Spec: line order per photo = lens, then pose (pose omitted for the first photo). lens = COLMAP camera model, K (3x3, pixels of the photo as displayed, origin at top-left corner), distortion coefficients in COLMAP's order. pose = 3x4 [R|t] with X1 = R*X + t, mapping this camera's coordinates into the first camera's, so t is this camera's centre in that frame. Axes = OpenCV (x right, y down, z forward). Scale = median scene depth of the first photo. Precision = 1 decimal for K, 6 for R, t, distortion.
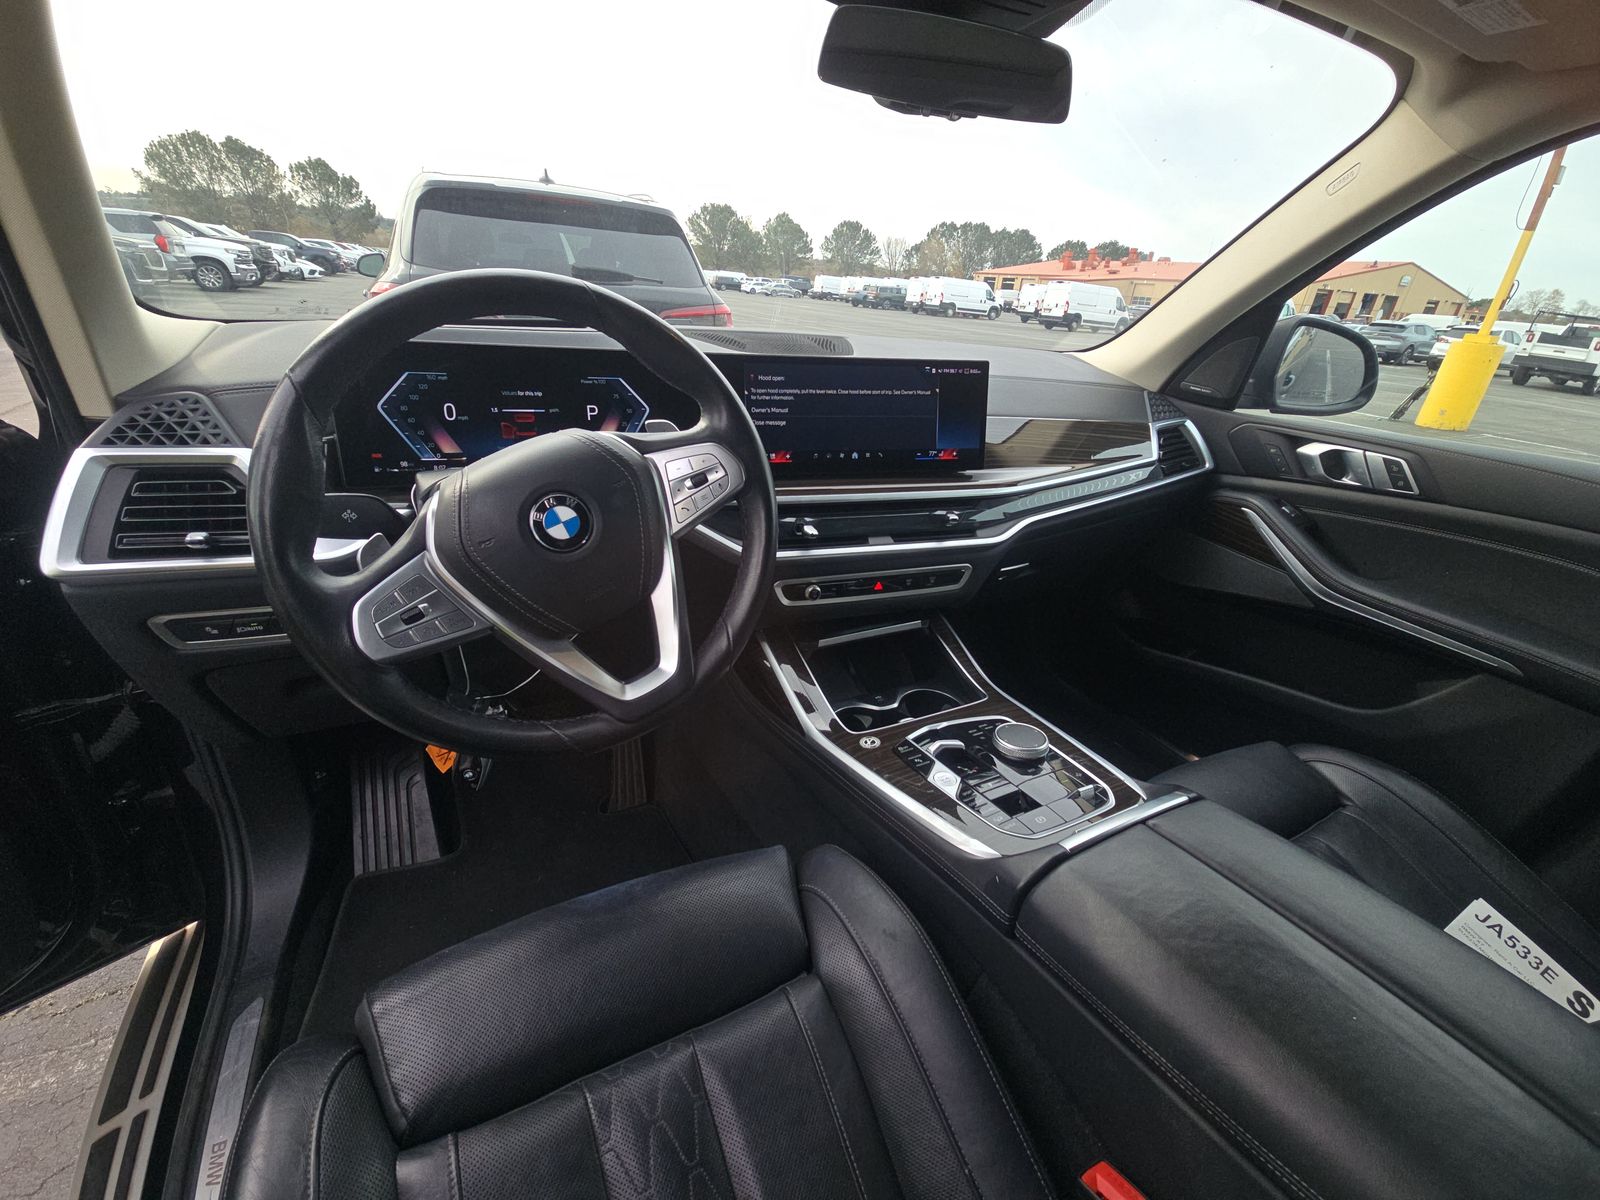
lens RADIAL K [[625.2, 0, 799.4], [0, 625.2, 606.4], [0, 0, 1]] dist [0.000790, -0.006201]
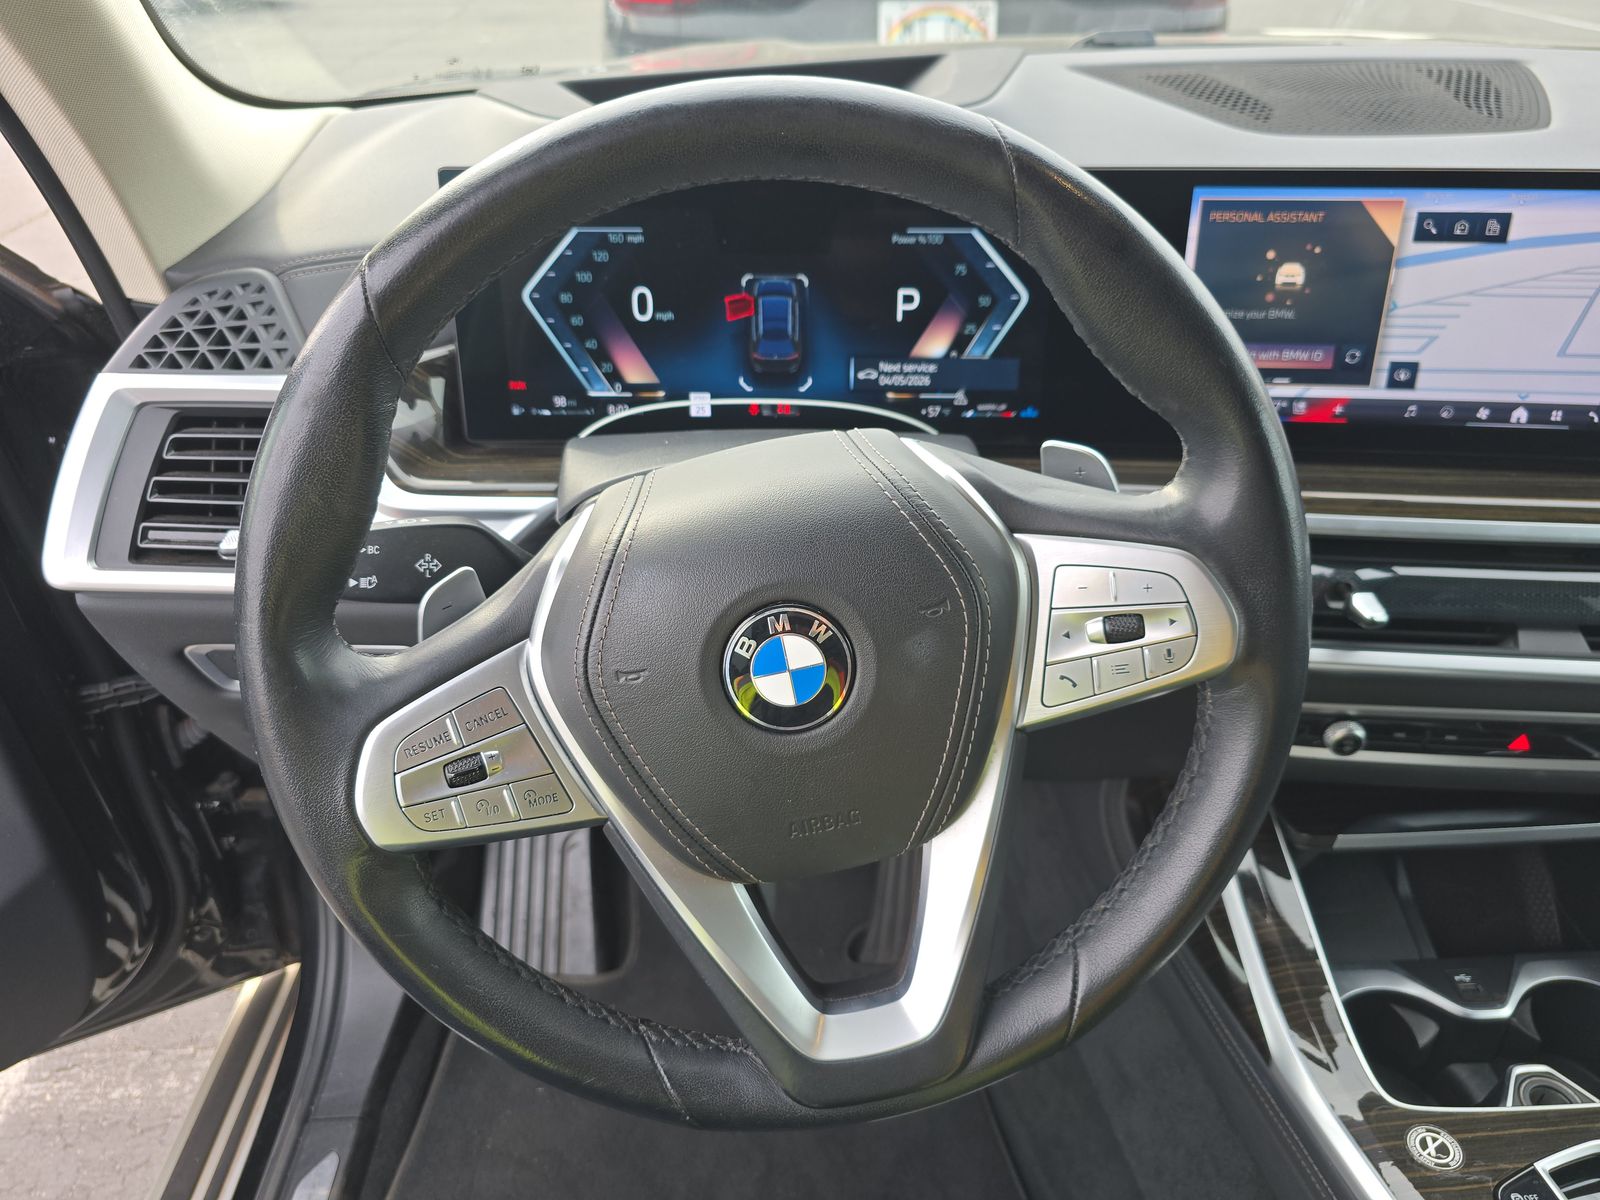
lens RADIAL K [[1098.1, 0, 795.3], [0, 1098.1, 652.5], [0, 0, 1]] dist [-0.005736, -0.002315]
pose [[0.912686, 0.159222, -0.376368, -0.057762], [-0.110400, 0.982798, 0.148054, -0.176771], [0.393467, -0.093576, 0.914564, 0.194044]]
